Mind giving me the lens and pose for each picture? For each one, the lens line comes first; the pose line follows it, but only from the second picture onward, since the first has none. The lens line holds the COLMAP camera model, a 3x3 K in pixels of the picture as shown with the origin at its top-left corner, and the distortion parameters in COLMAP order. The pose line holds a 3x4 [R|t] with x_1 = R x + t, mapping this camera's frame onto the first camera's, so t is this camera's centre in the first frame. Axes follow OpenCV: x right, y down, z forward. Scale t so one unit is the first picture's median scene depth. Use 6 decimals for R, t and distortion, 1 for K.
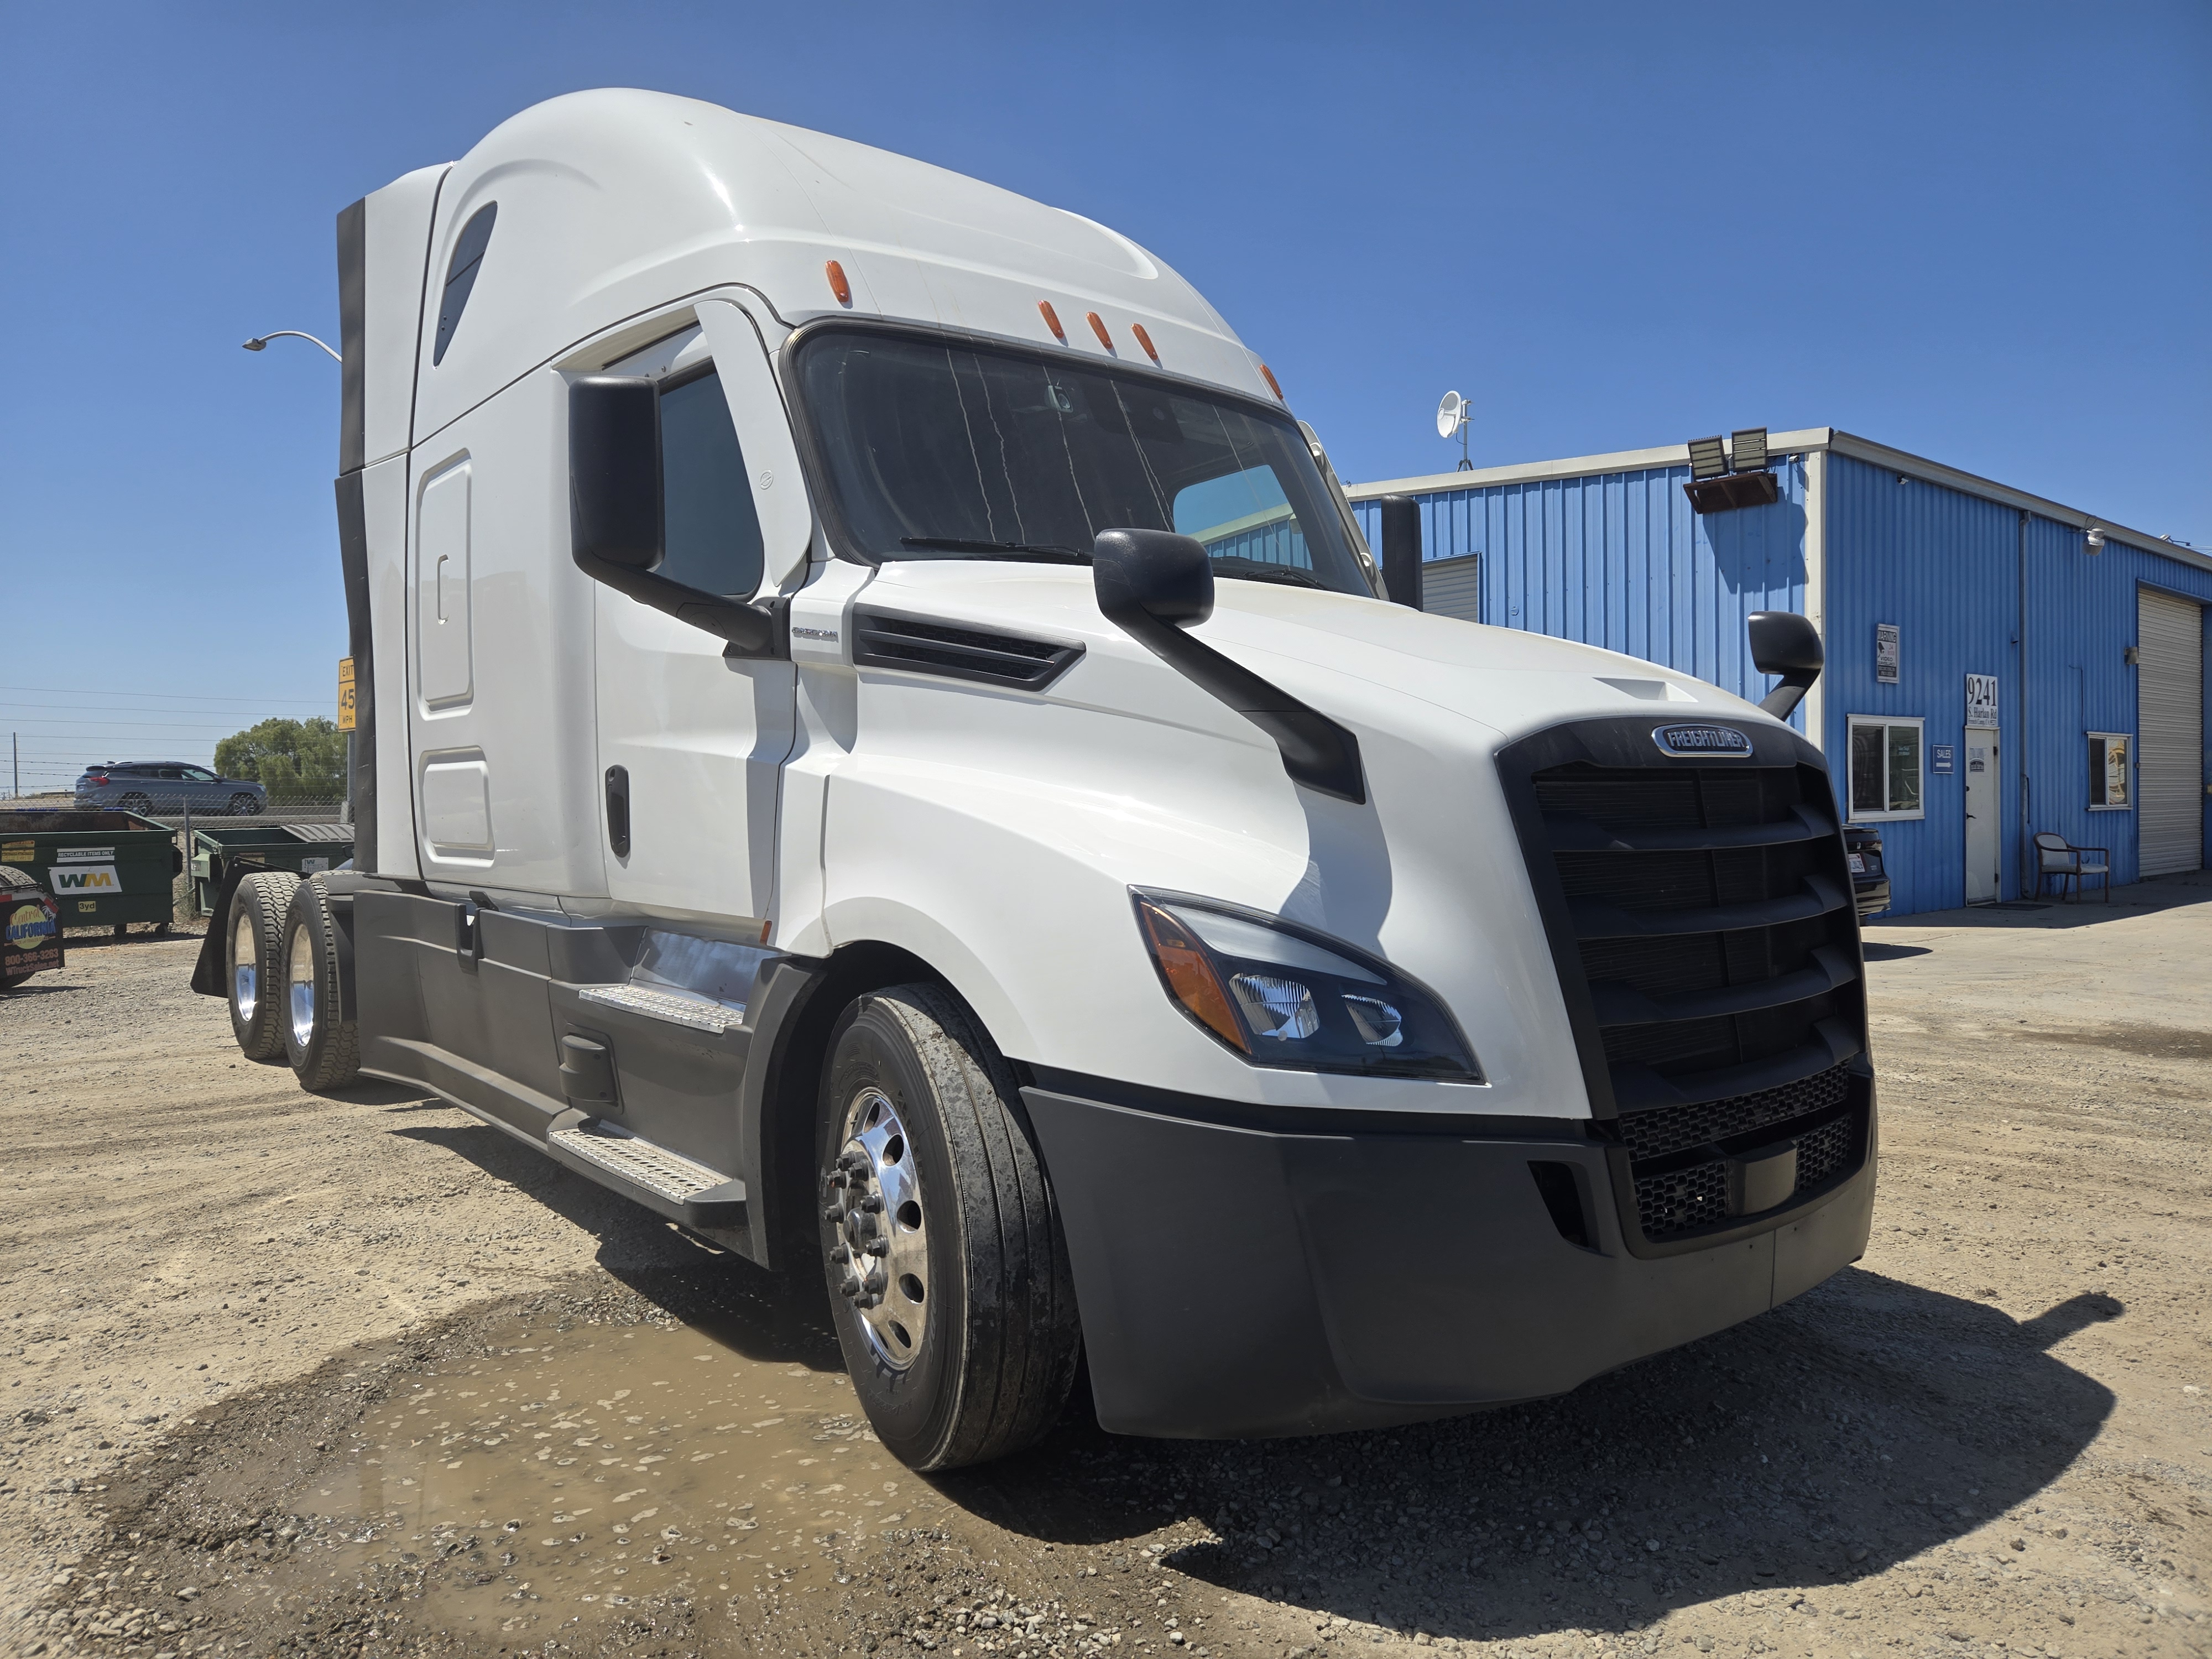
lens RADIAL K [[1476.8, 0, 1129.5], [0, 1476.8, 782.2], [0, 0, 1]] dist [0.052818, -0.002564]
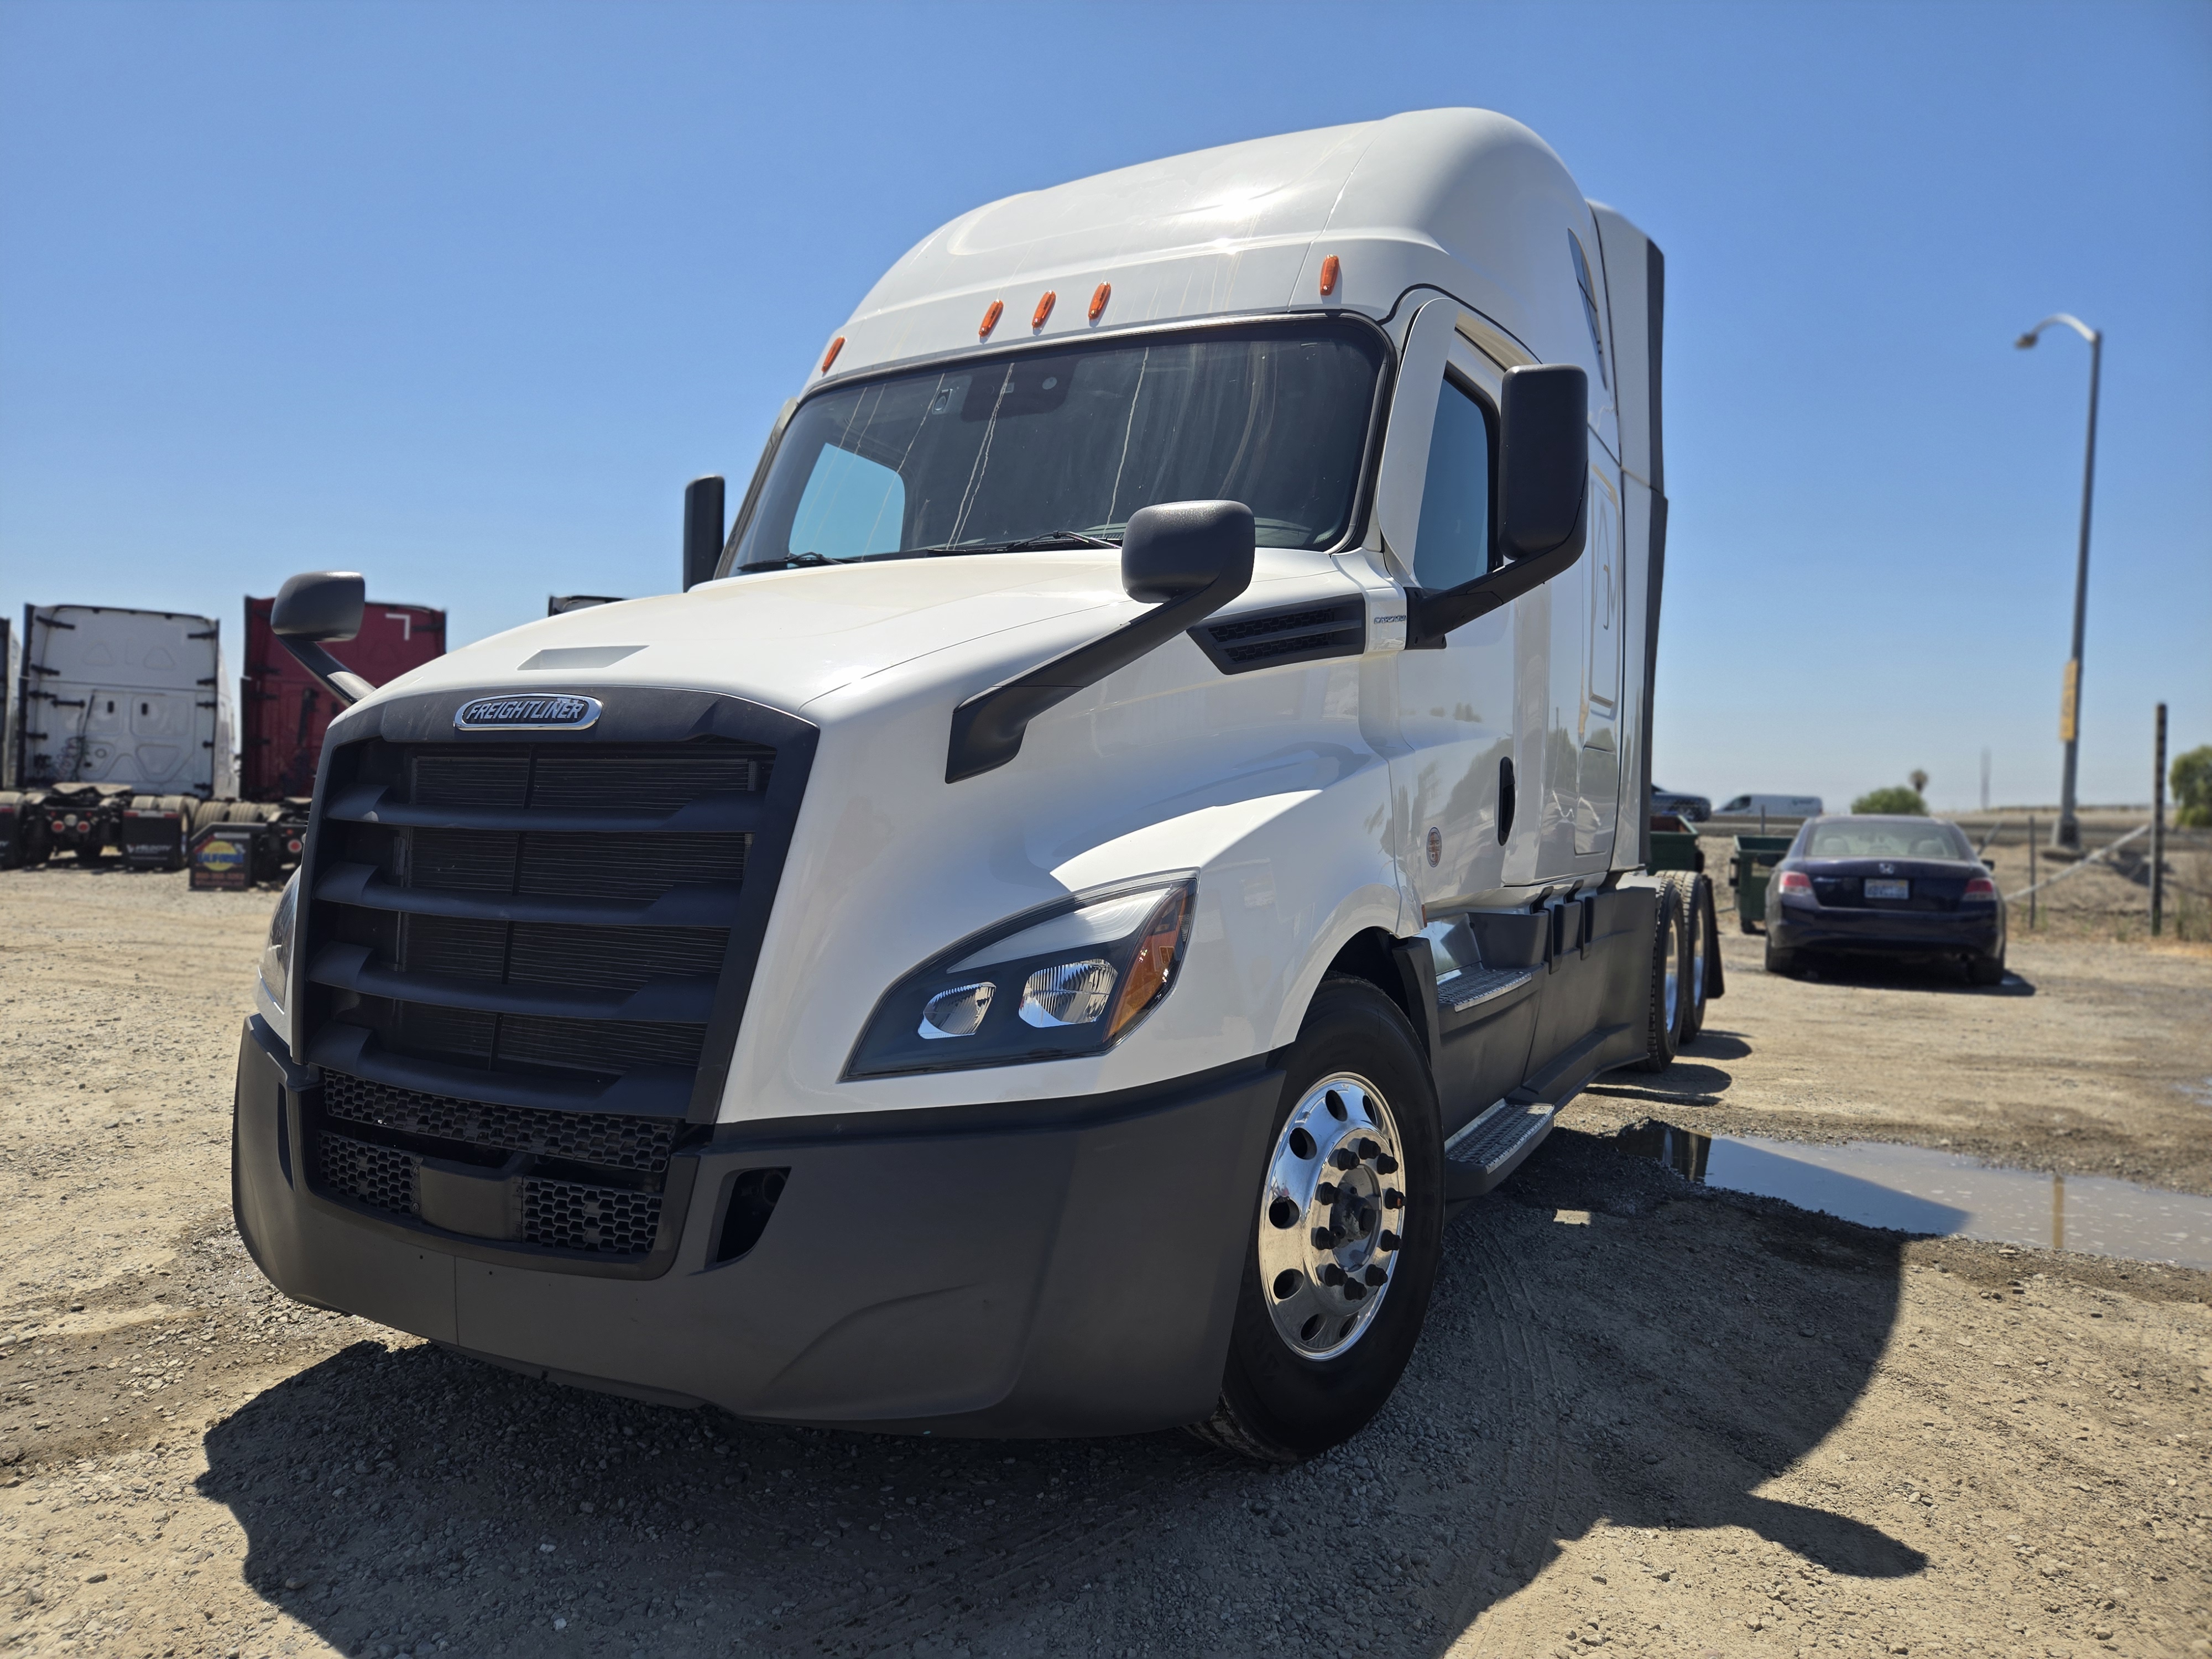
lens RADIAL K [[1472.0, 0, 1101.7], [0, 1472.0, 819.8], [0, 0, 1]] dist [0.050746, -0.034834]
pose [[0.414624, 0.035467, -0.909301, 1.459982], [-0.026779, 0.999283, 0.026766, 0.004451], [0.909599, 0.013252, 0.415276, 1.023898]]
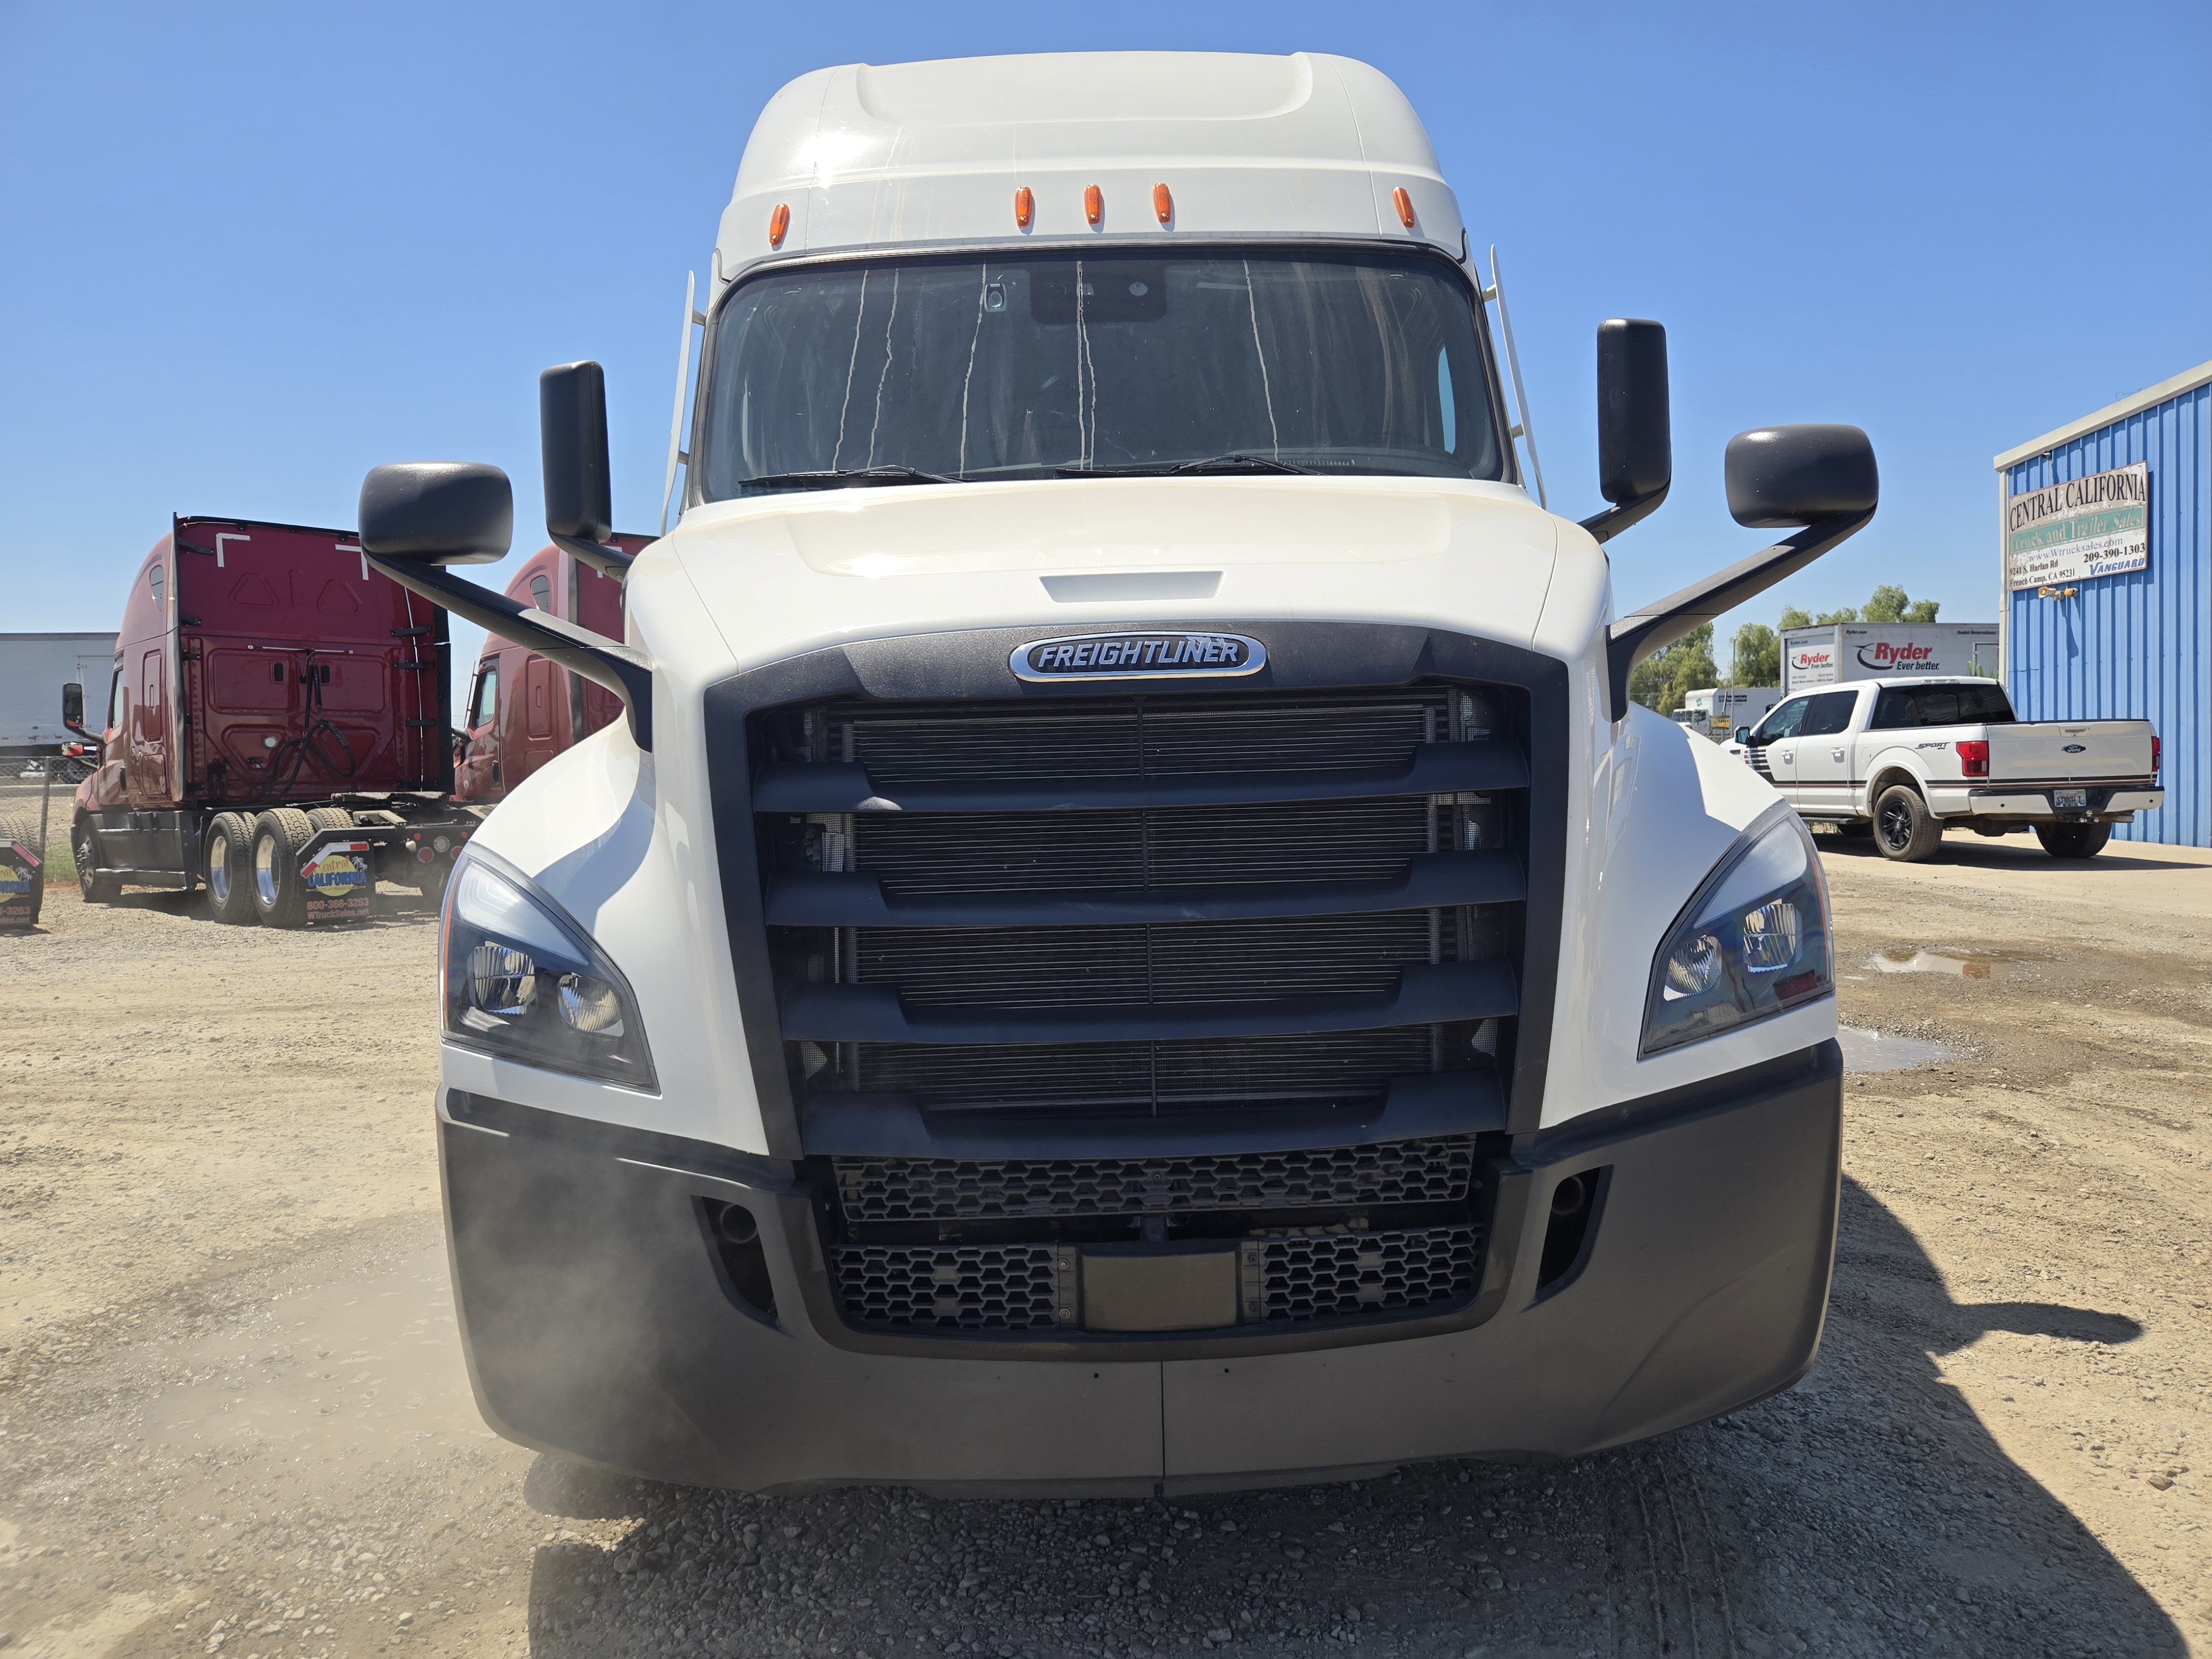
lens RADIAL K [[1472.0, 0, 1101.7], [0, 1472.0, 819.8], [0, 0, 1]] dist [0.050746, -0.034834]
pose [[0.801716, 0.016505, -0.597477, 0.854659], [0.020531, 0.998268, 0.055125, 0.011846], [0.597352, -0.056461, 0.799989, 0.471446]]
